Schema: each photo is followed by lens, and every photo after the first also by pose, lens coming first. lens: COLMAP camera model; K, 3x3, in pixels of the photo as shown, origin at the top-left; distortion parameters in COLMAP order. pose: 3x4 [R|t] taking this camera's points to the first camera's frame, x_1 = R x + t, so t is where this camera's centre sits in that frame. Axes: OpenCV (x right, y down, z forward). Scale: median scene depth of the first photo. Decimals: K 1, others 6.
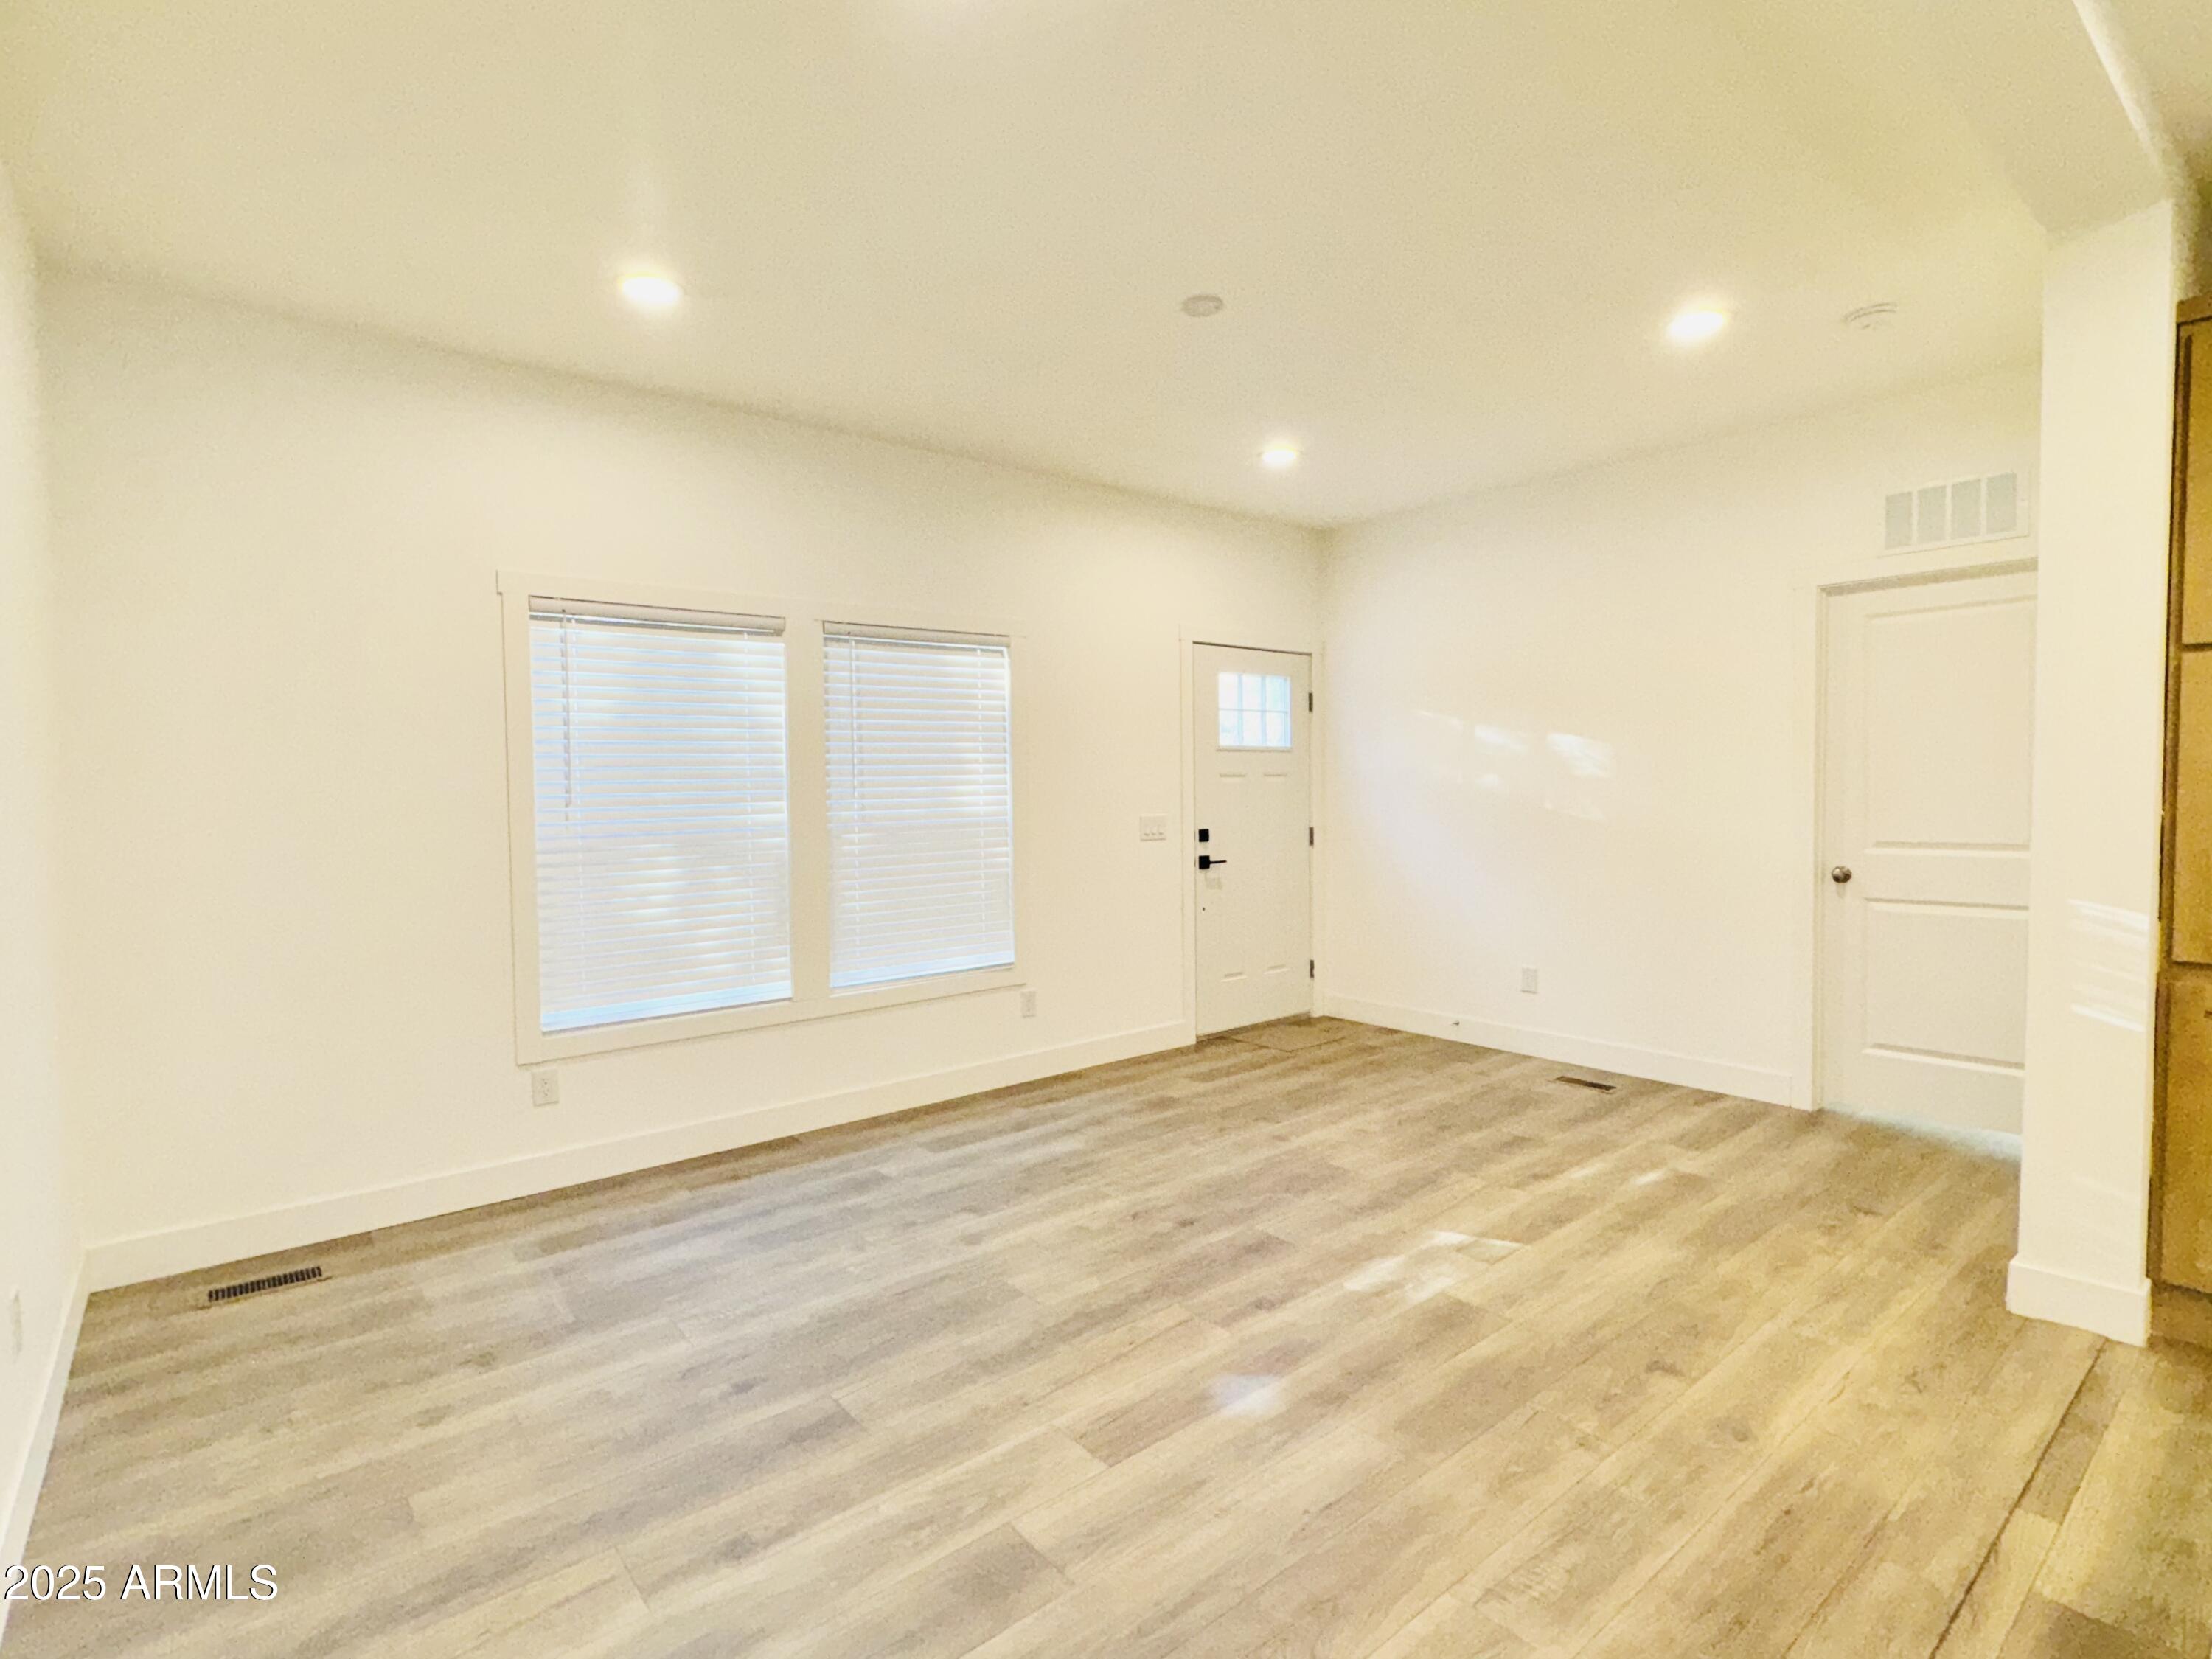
lens RADIAL K [[1103.4, 0, 1106.0], [0, 1103.4, 829.5], [0, 0, 1]] dist [-0.013830, -0.000197]
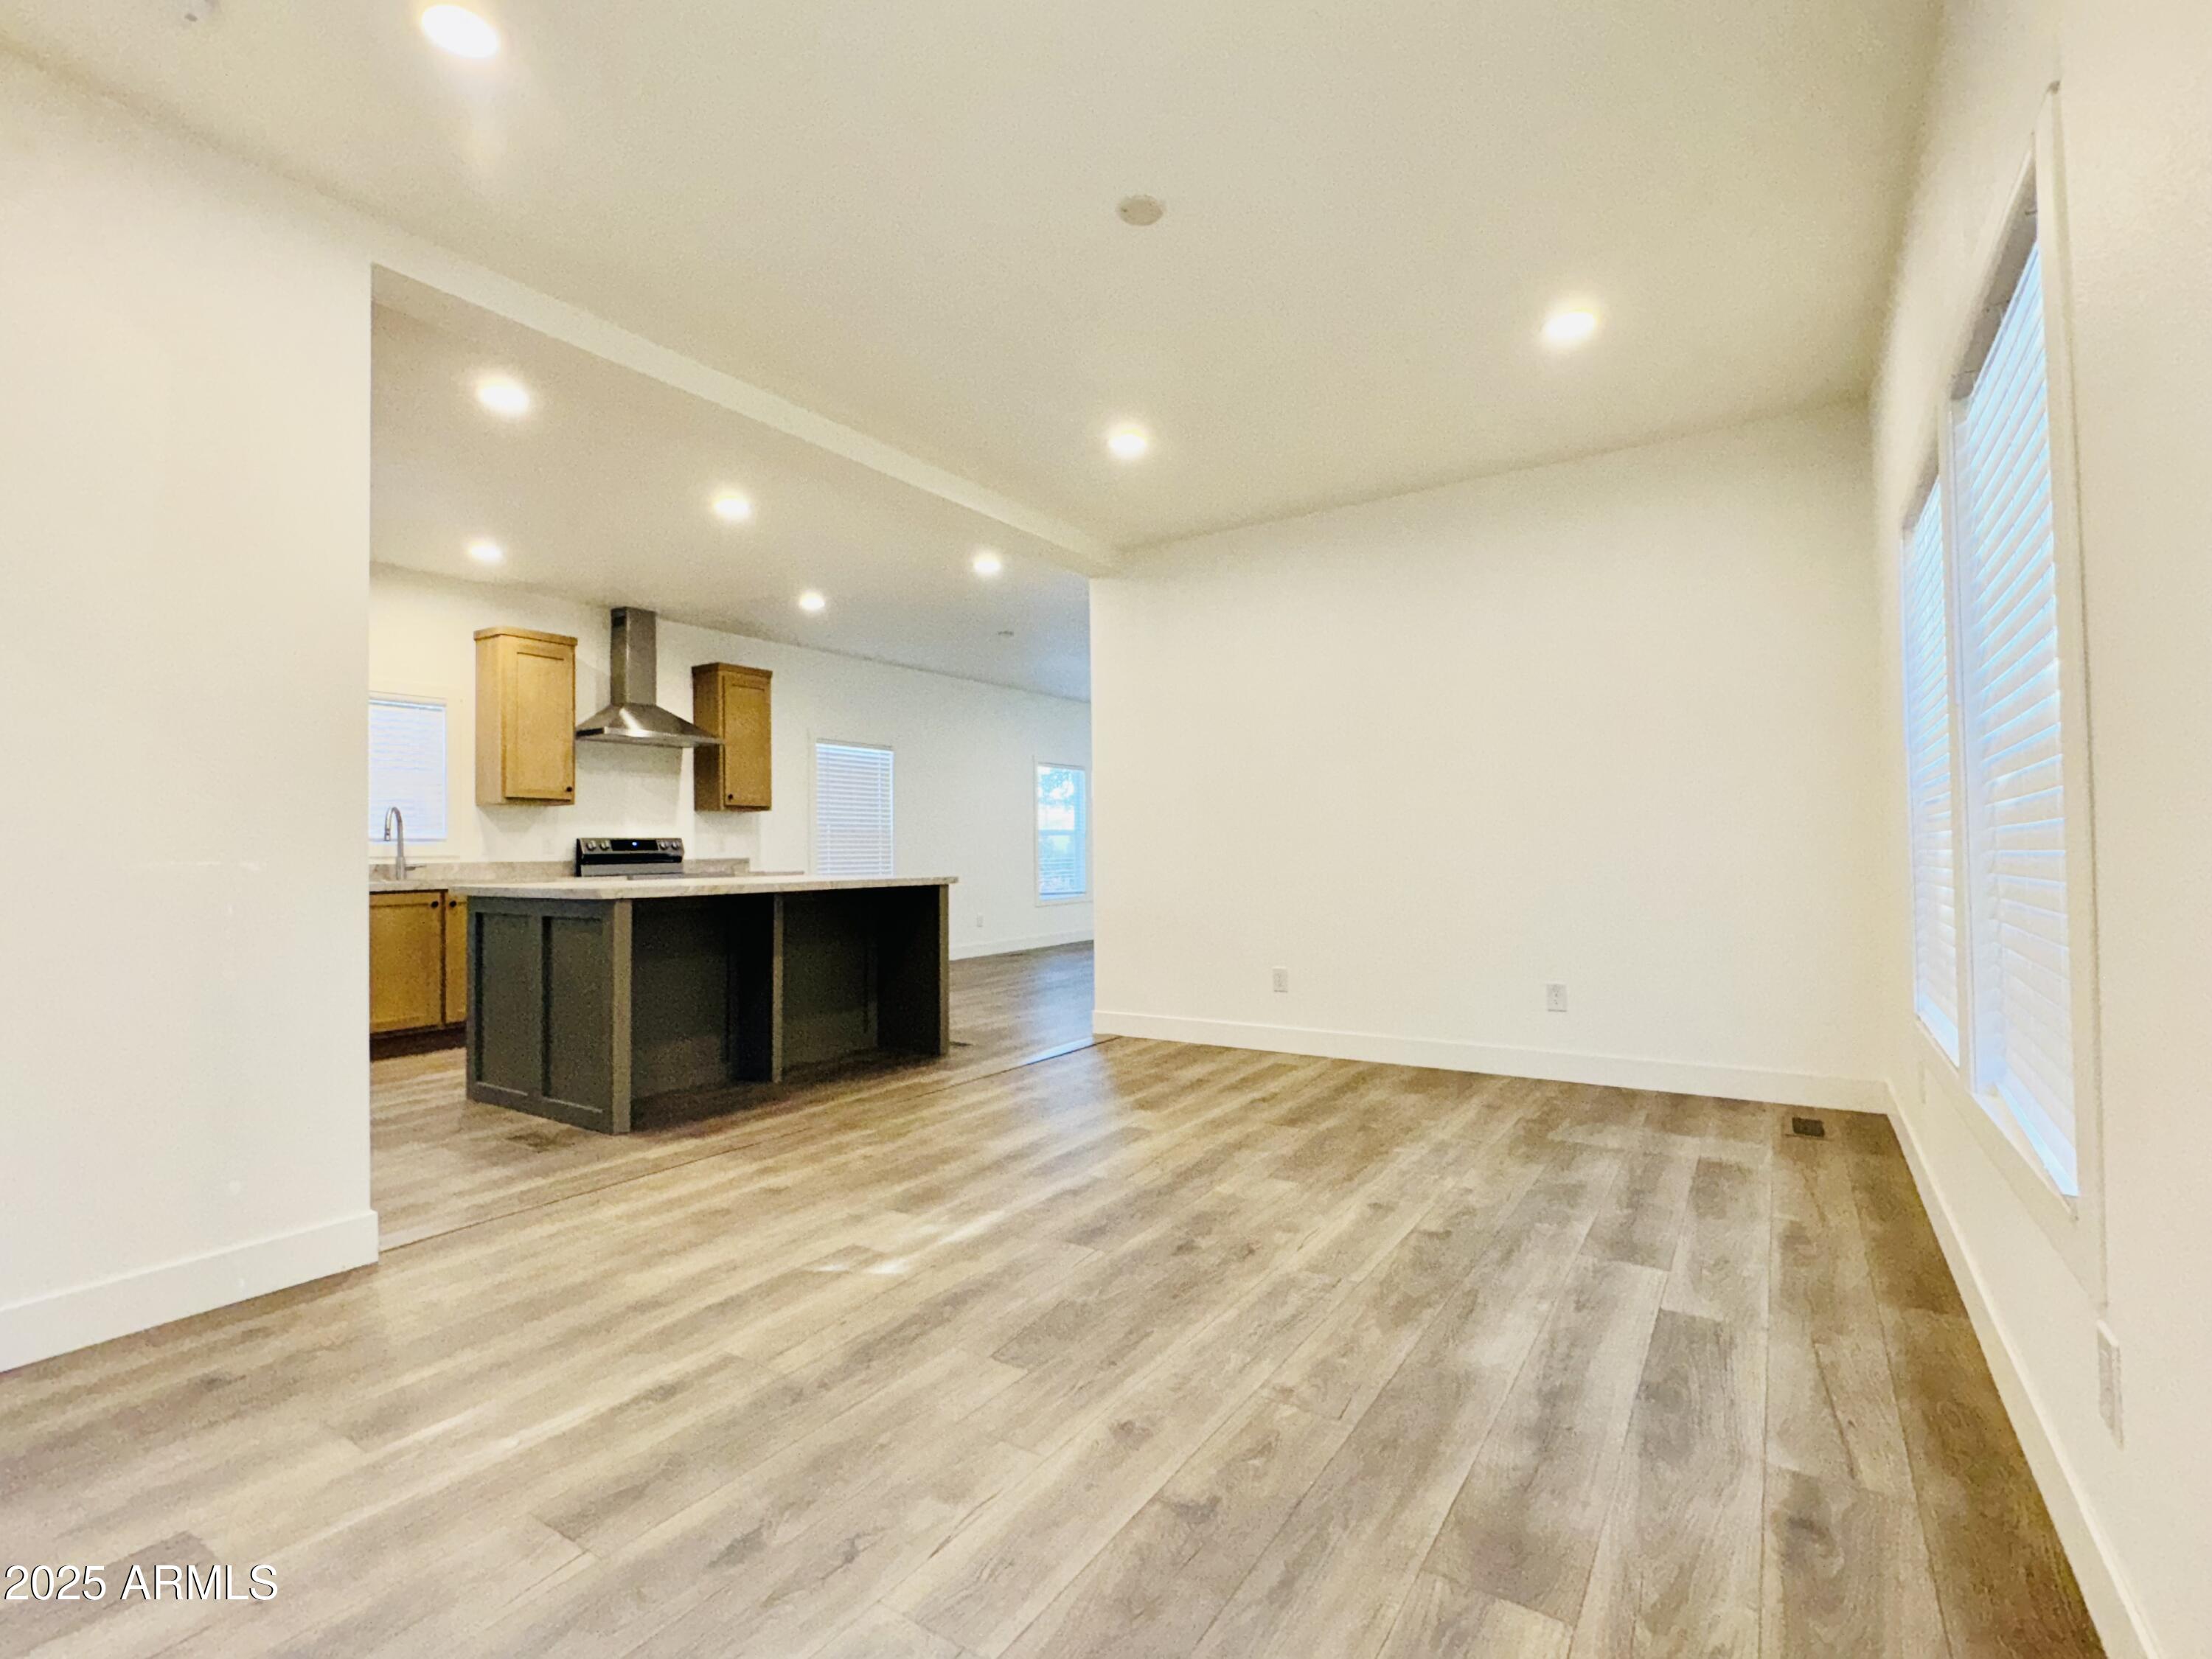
lens RADIAL K [[977.2, 0, 1106.0], [0, 977.2, 829.5], [0, 0, 1]] dist [0.021597, 0.000011]
pose [[-0.953458, 0.022260, -0.300704, 0.343387], [0.016564, 0.999632, 0.021480, 0.015088], [0.301071, 0.015499, -0.953476, 1.655063]]
